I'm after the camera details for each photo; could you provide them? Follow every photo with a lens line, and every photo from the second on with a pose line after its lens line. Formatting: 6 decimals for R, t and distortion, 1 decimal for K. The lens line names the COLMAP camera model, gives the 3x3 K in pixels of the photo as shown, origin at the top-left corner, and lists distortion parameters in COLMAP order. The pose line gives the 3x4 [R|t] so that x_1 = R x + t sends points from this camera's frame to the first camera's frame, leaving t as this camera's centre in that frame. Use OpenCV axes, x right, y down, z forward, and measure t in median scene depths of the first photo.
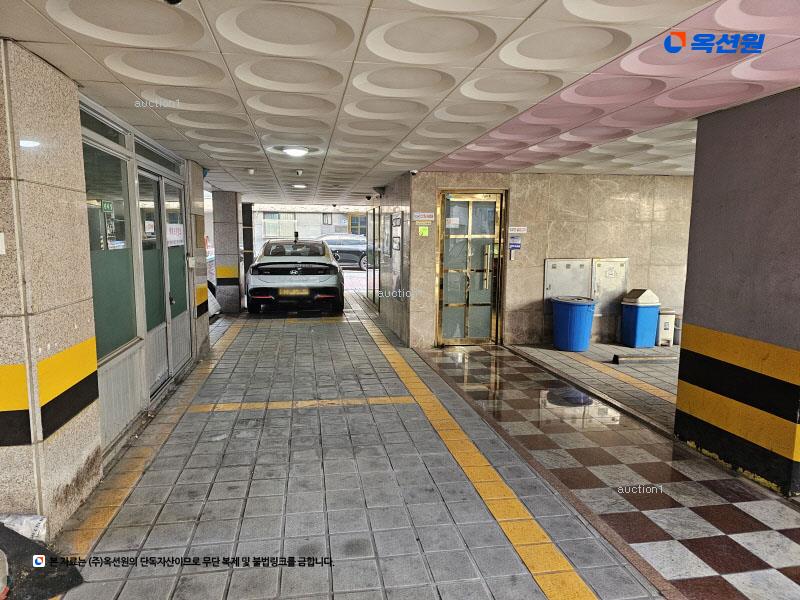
lens RADIAL K [[522.4, 0, 380.8], [0, 522.4, 303.4], [0, 0, 1]] dist [0.064893, -0.055194]
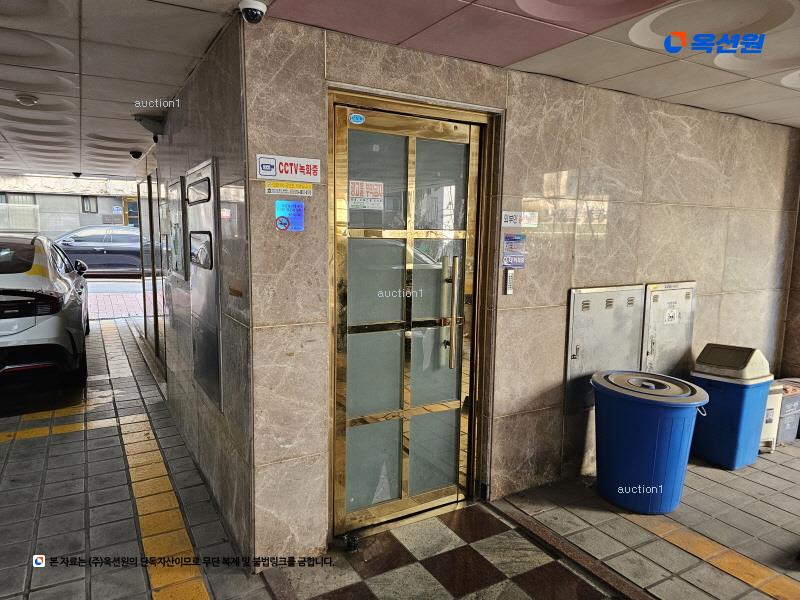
lens RADIAL K [[522.4, 0, 380.8], [0, 522.4, 303.4], [0, 0, 1]] dist [0.064893, -0.055194]
pose [[0.933616, -0.035993, 0.356462, 0.015711], [0.033571, 0.999352, 0.012981, -0.082297], [-0.356699, -0.000153, 0.934220, 0.648458]]
